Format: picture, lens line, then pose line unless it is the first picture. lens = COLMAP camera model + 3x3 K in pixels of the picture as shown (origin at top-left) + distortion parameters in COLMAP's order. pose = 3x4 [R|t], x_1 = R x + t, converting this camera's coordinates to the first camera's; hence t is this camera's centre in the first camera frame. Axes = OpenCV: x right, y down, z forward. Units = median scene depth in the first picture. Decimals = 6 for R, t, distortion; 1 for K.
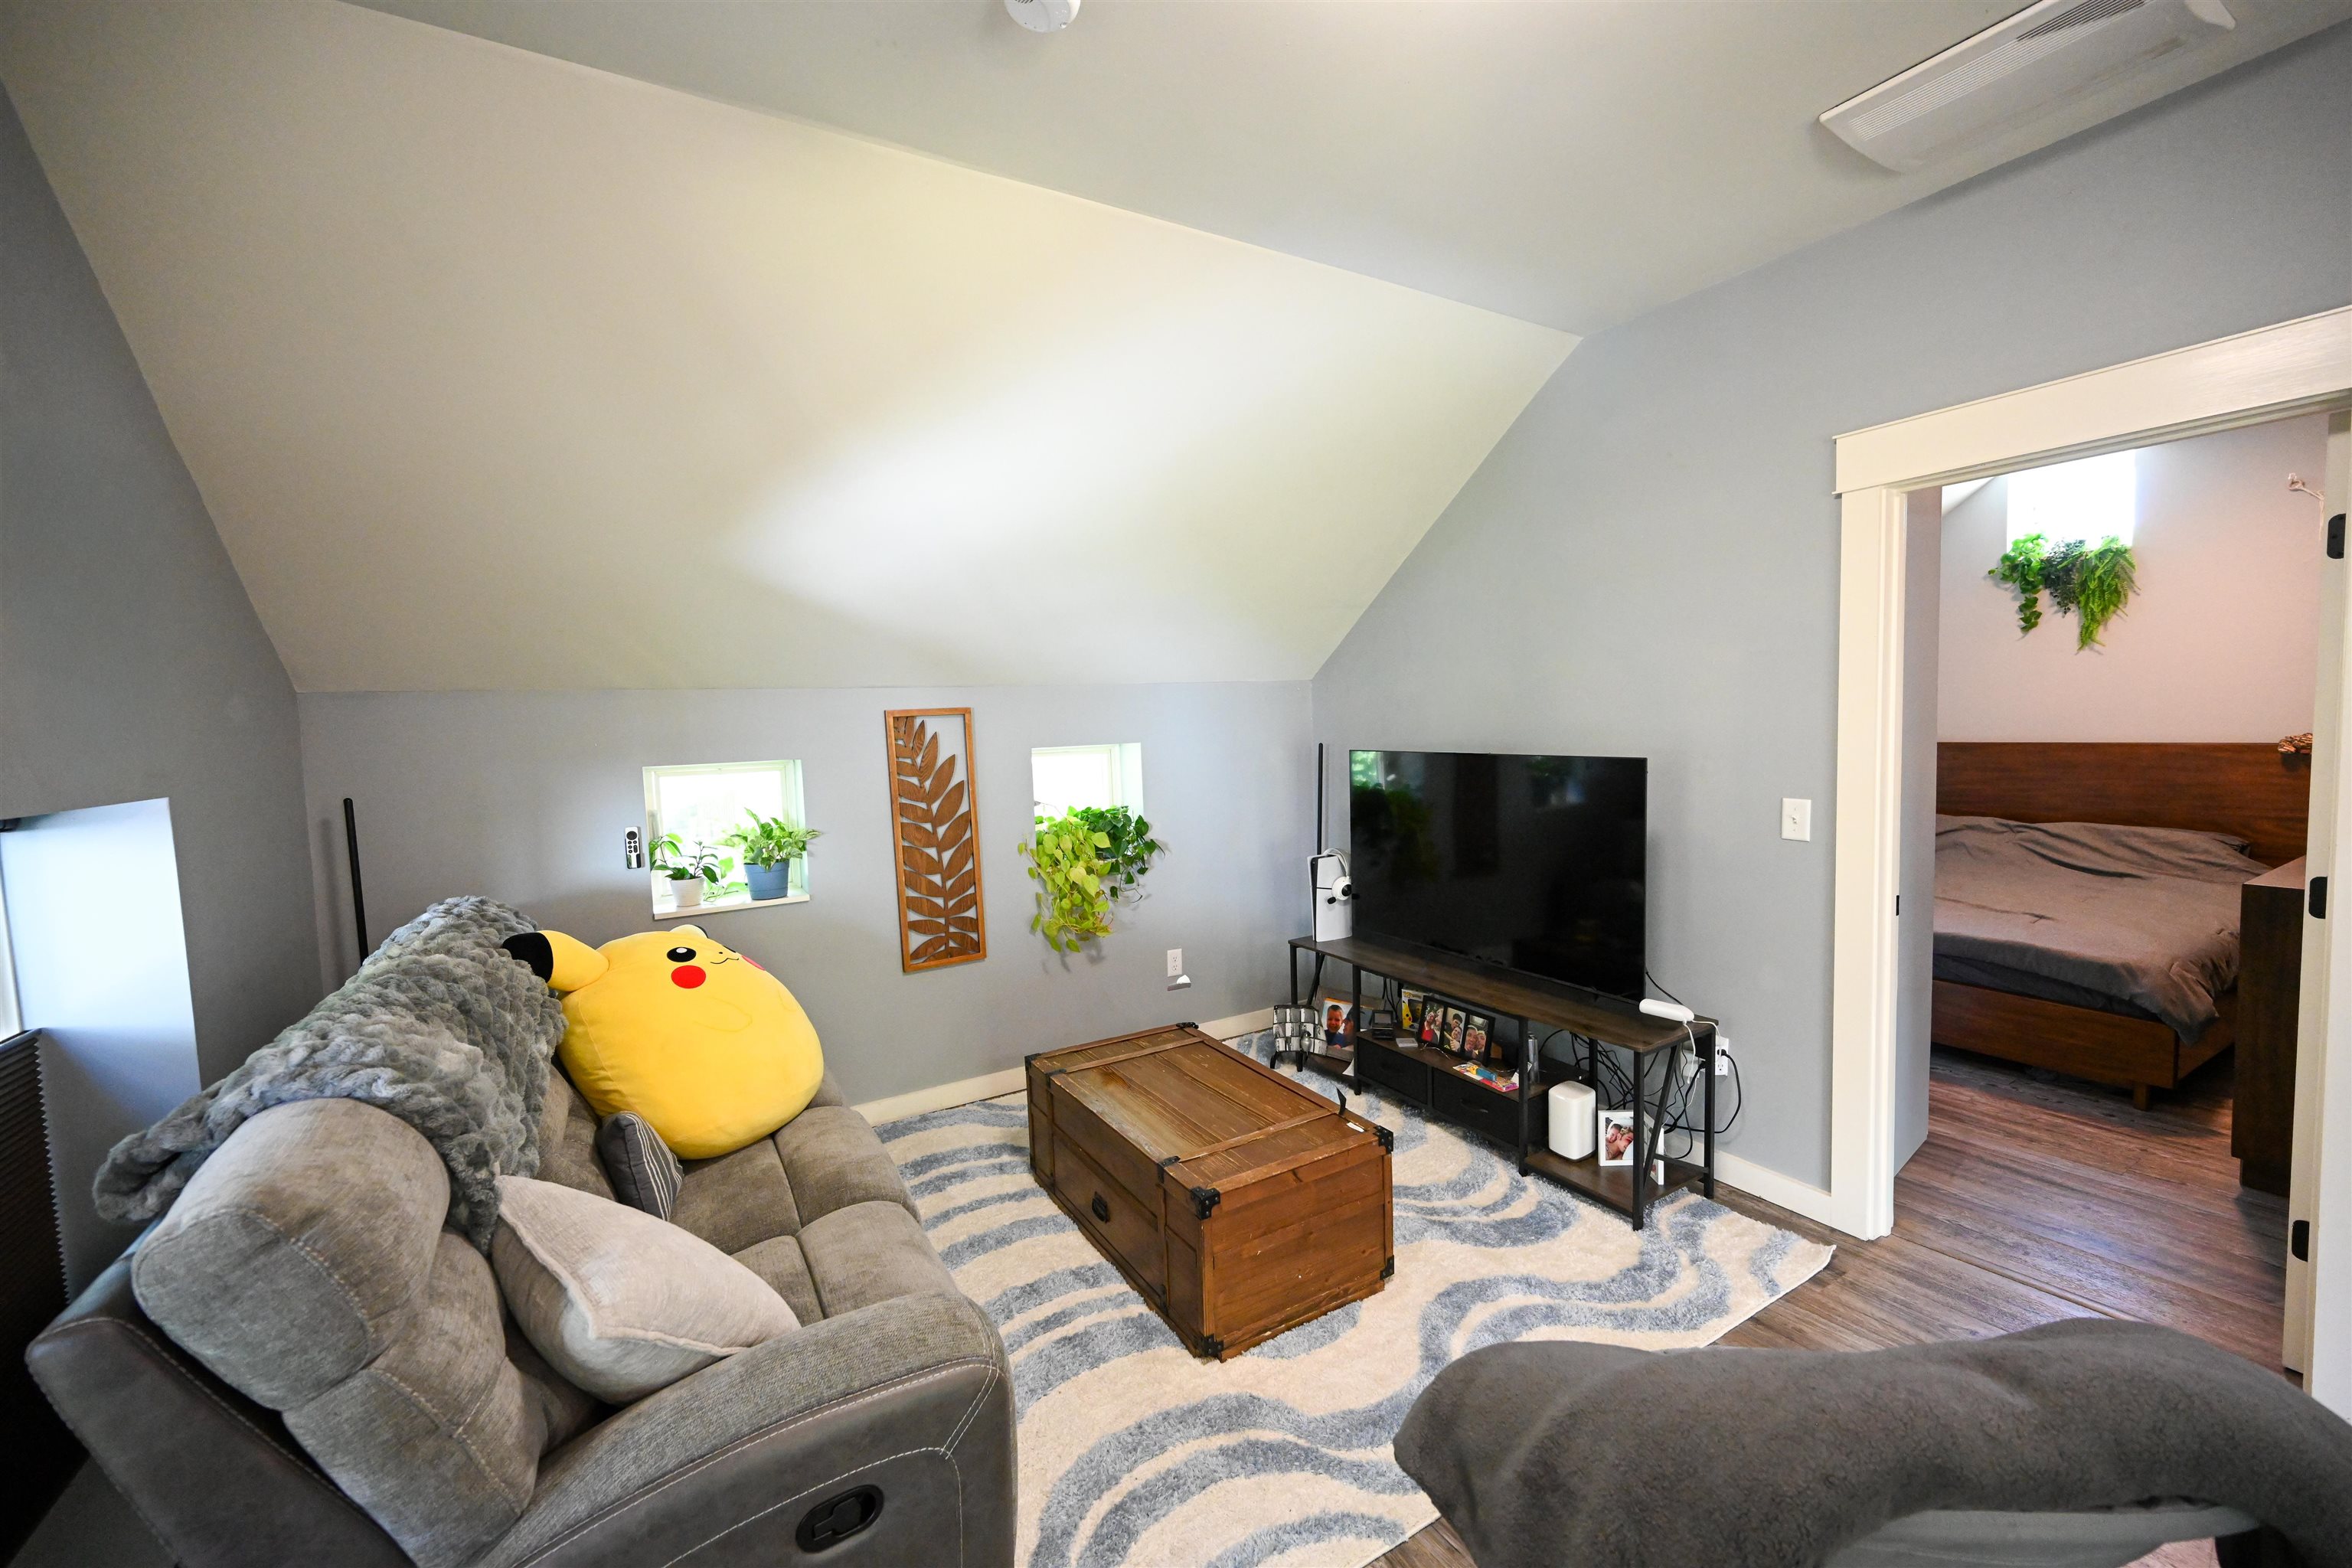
lens RADIAL K [[918.9, 0, 1166.9], [0, 918.9, 781.4], [0, 0, 1]] dist [-0.010533, 0.000334]
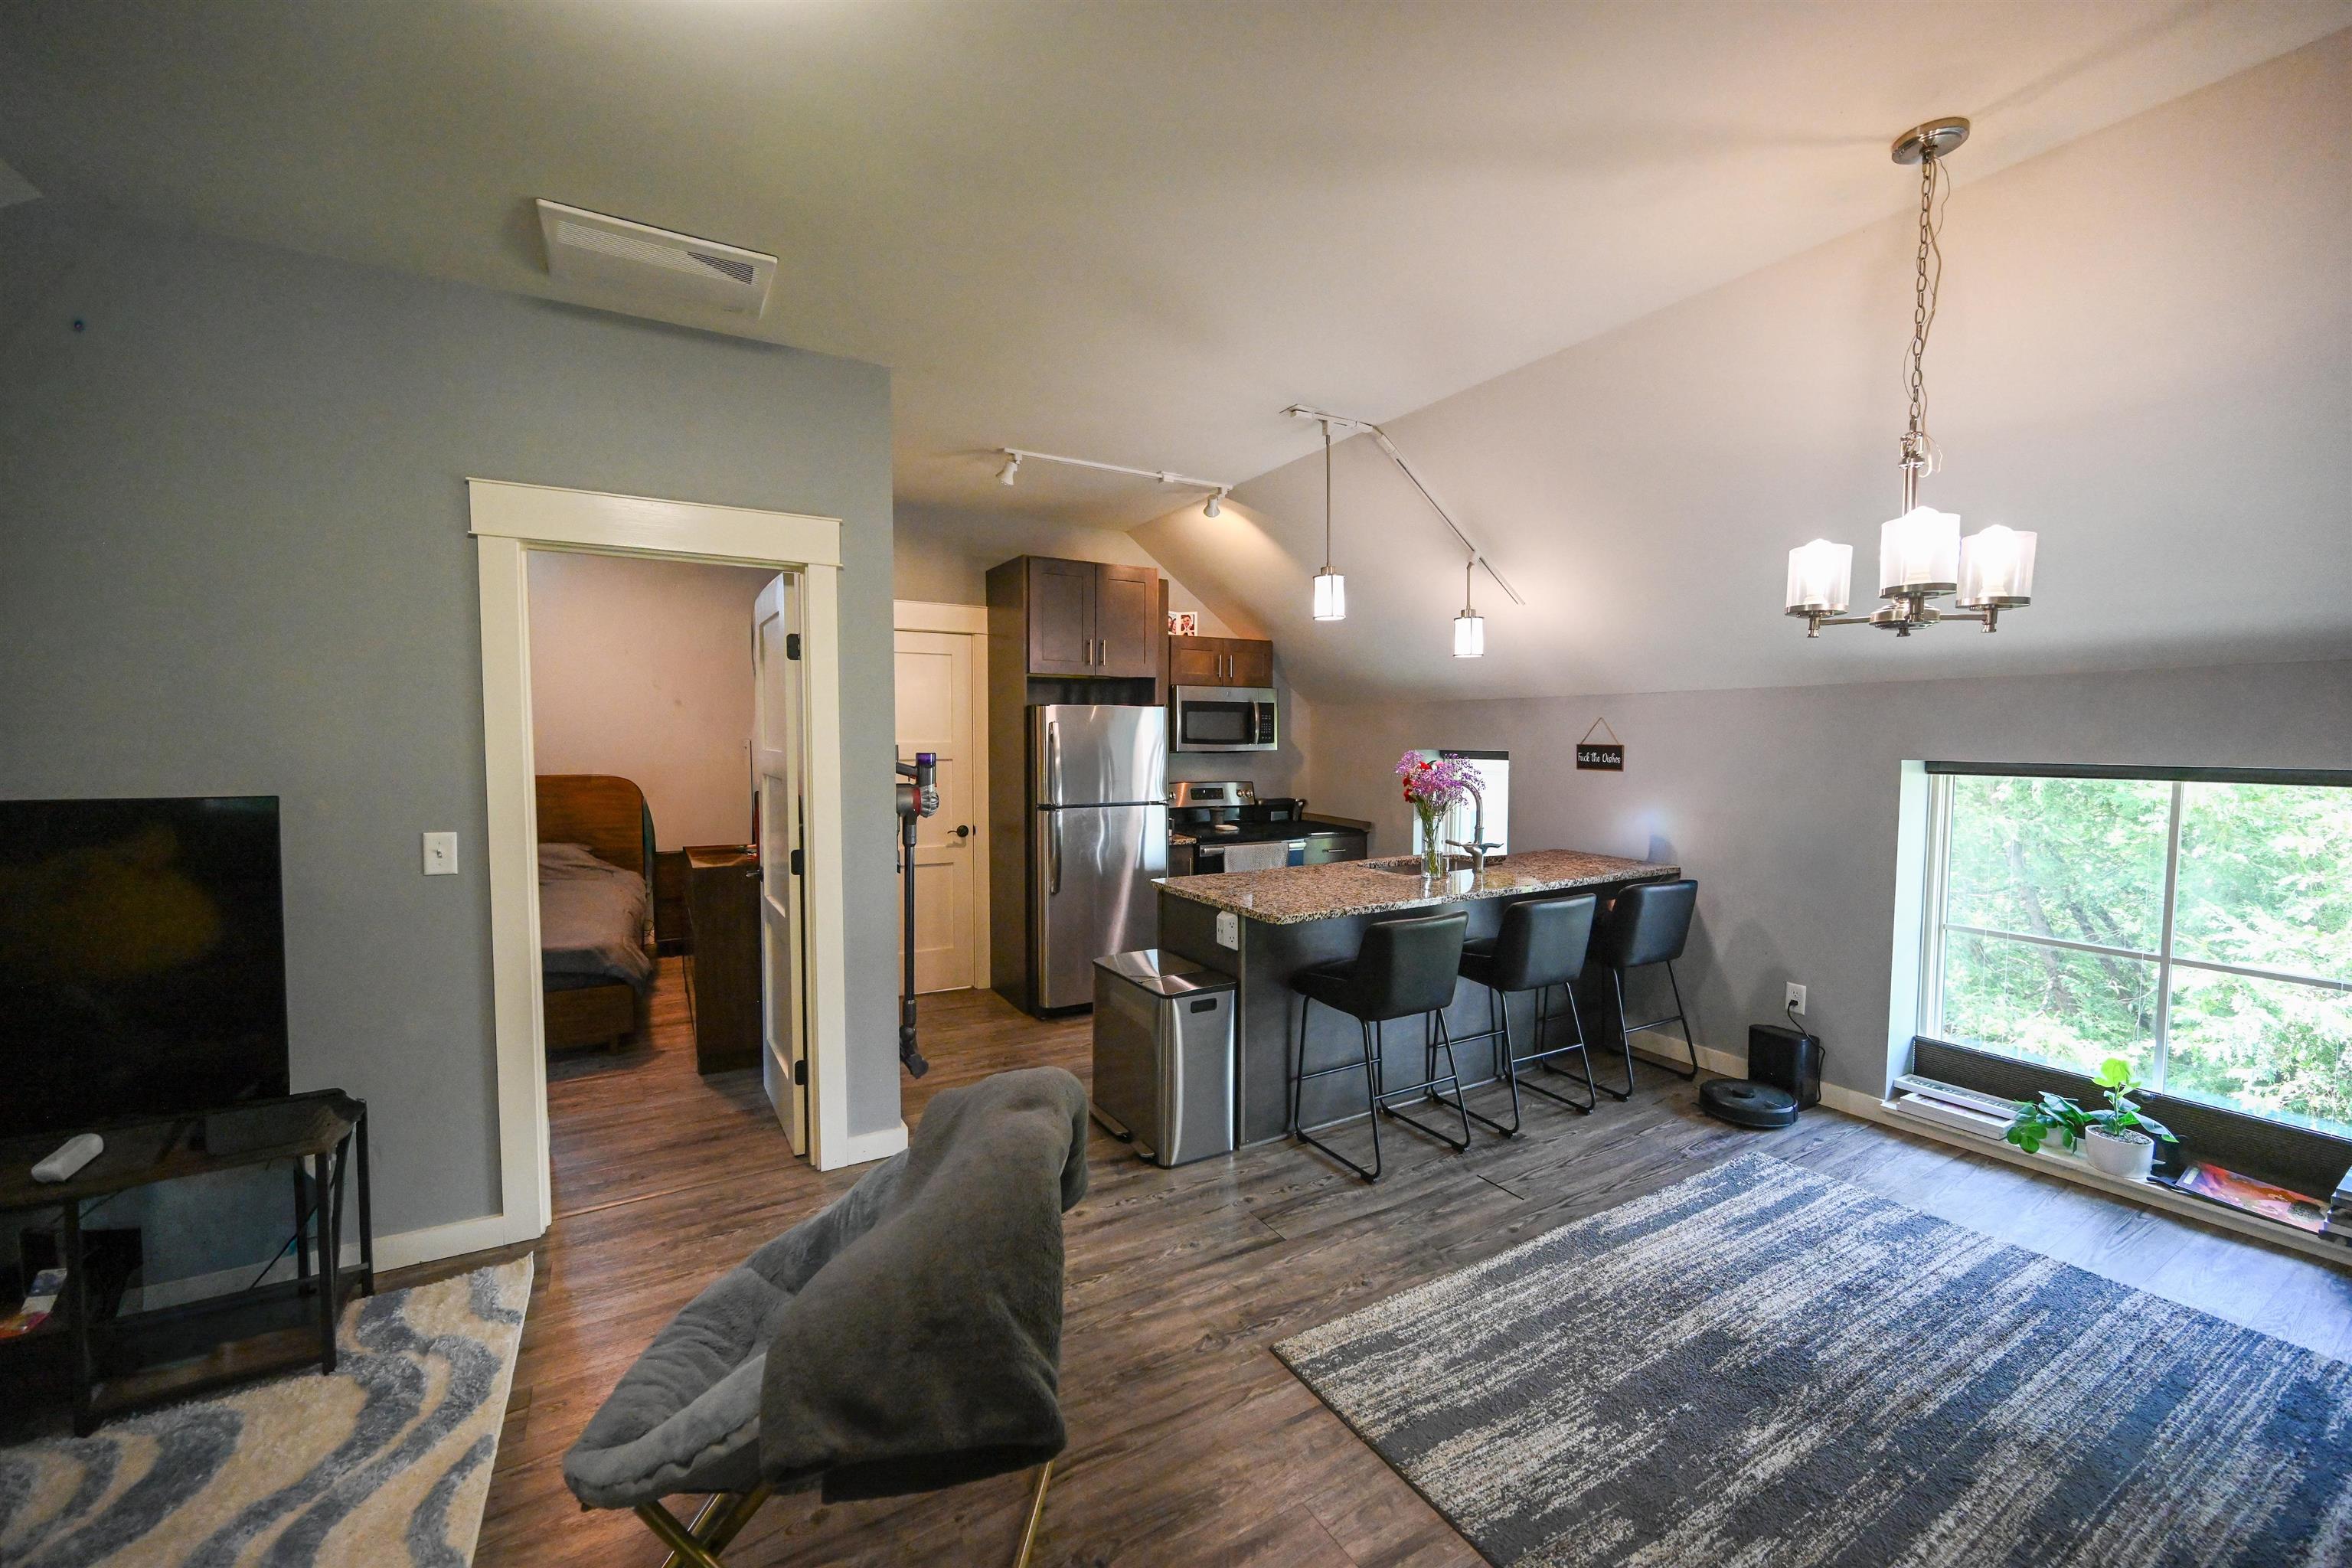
lens RADIAL K [[918.9, 0, 1188.9], [0, 918.9, 779.6], [0, 0, 1]] dist [-0.010533, 0.000334]
pose [[0.006513, -0.021680, 0.999744, -0.369265], [0.068056, 0.997457, 0.021187, -0.005079], [-0.997660, 0.067900, 0.007971, 0.246440]]
